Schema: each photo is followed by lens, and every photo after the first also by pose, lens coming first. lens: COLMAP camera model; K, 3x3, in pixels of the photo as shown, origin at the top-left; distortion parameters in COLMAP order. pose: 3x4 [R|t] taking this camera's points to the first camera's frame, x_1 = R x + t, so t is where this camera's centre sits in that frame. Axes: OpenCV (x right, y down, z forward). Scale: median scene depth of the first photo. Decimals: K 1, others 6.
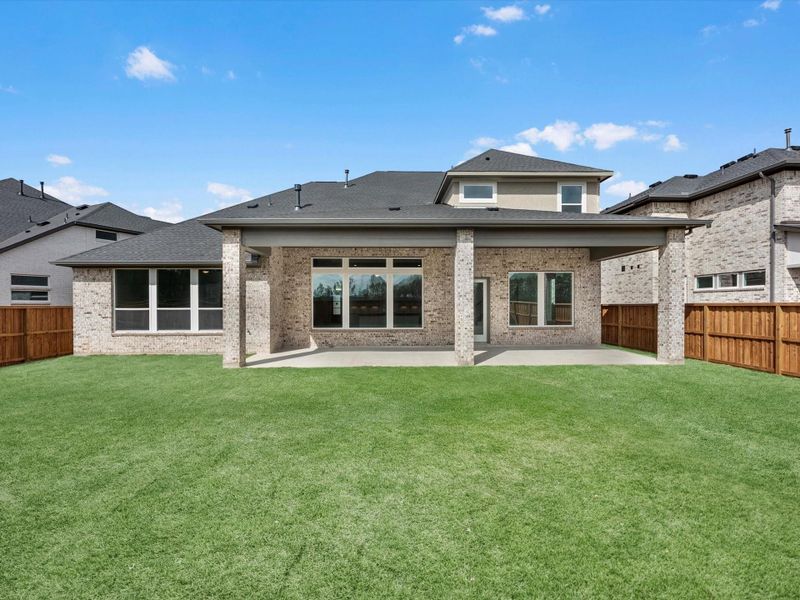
lens RADIAL K [[366.7, 0, 400.0], [0, 366.7, 304.1], [0, 0, 1]] dist [-0.000349, -0.001645]
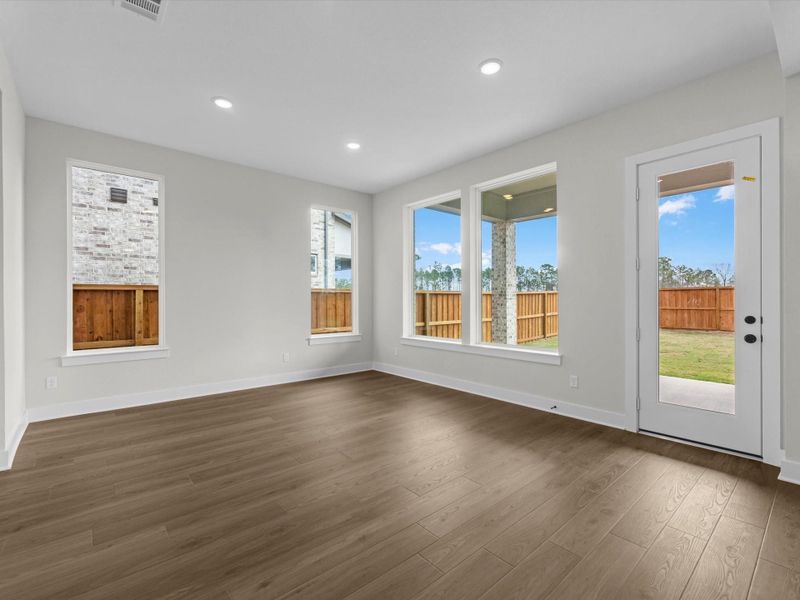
lens RADIAL K [[366.7, 0, 398.3], [0, 366.7, 299.5], [0, 0, 1]] dist [-0.000349, -0.001645]
pose [[-0.639610, 0.001510, 0.768698, 0.164215], [0.001377, 0.999999, -0.000819, 0.019767], [-0.768698, 0.000535, -0.639612, 1.422949]]
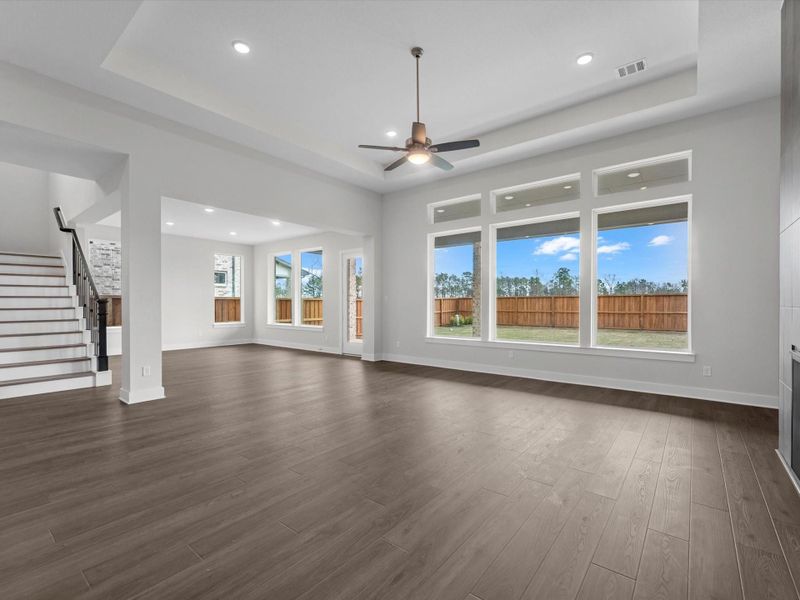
lens RADIAL K [[366.7, 0, 407.2], [0, 366.7, 303.4], [0, 0, 1]] dist [-0.000349, -0.001645]
pose [[-0.779389, -0.000994, 0.626540, -0.310436], [-0.002884, 0.999994, -0.002001, 0.018639], [-0.626534, -0.003366, -0.779387, 1.602730]]
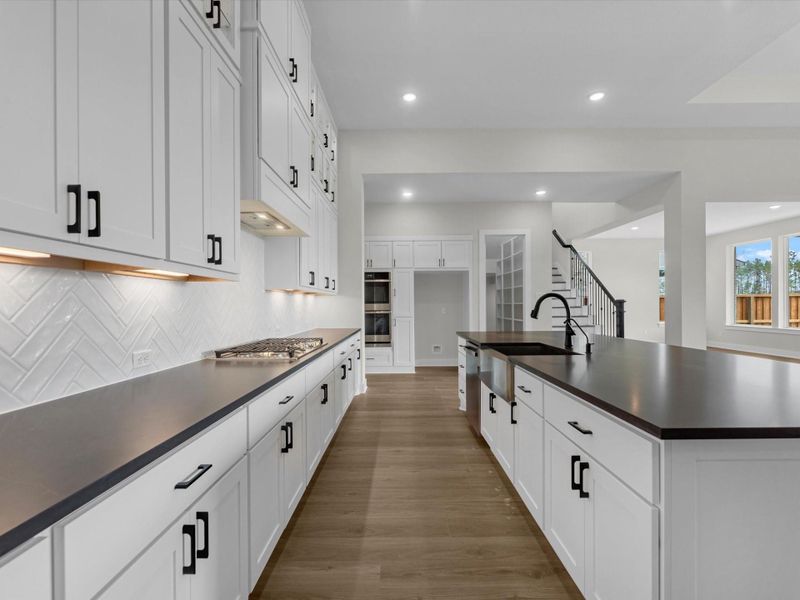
lens RADIAL K [[366.7, 0, 395.6], [0, 366.7, 305.3], [0, 0, 1]] dist [-0.000349, -0.001645]
pose [[0.026033, -0.003461, 0.999655, -0.289244], [0.006822, 0.999971, 0.003284, 0.018988], [-0.999638, 0.006734, 0.026056, 1.812250]]
